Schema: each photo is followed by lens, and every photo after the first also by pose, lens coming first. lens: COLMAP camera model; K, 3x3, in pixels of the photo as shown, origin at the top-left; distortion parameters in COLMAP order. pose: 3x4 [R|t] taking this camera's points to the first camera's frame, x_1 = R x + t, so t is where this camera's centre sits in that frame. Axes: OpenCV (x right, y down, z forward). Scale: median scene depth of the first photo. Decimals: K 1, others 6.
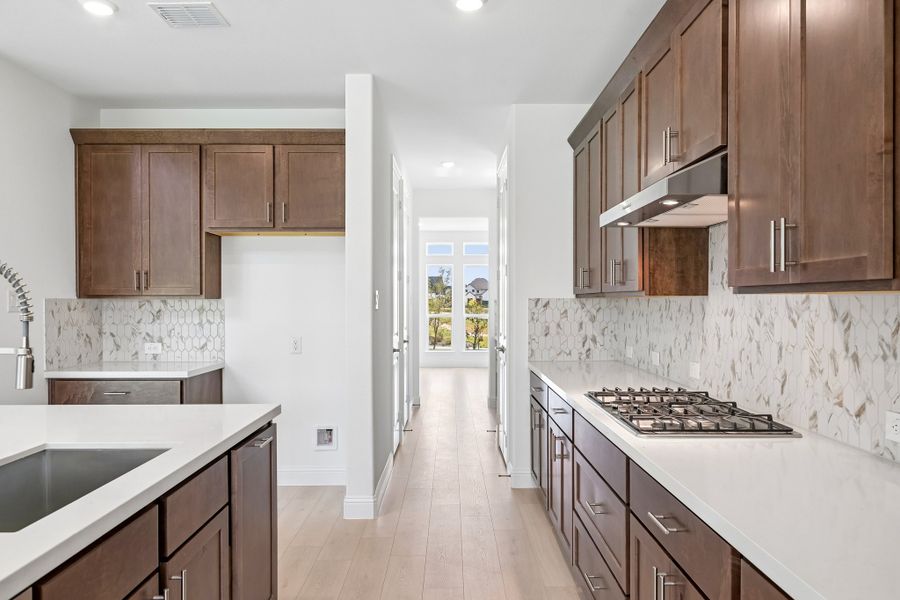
lens RADIAL K [[643.1, 0, 449.6], [0, 643.1, 303.6], [0, 0, 1]] dist [-0.009924, 0.008431]
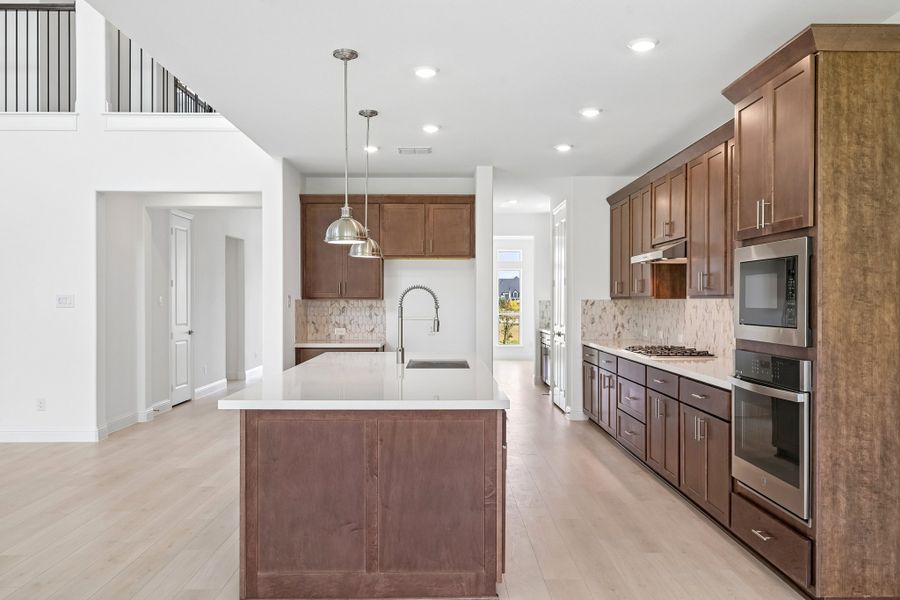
lens RADIAL K [[715.1, 0, 448.2], [0, 715.1, 303.4], [0, 0, 1]] dist [-0.006989, 0.010437]
pose [[0.999978, 0.001132, 0.006576, -0.221765], [-0.001127, 0.999999, -0.000773, 0.002683], [-0.006576, 0.000766, 0.999978, -0.772058]]
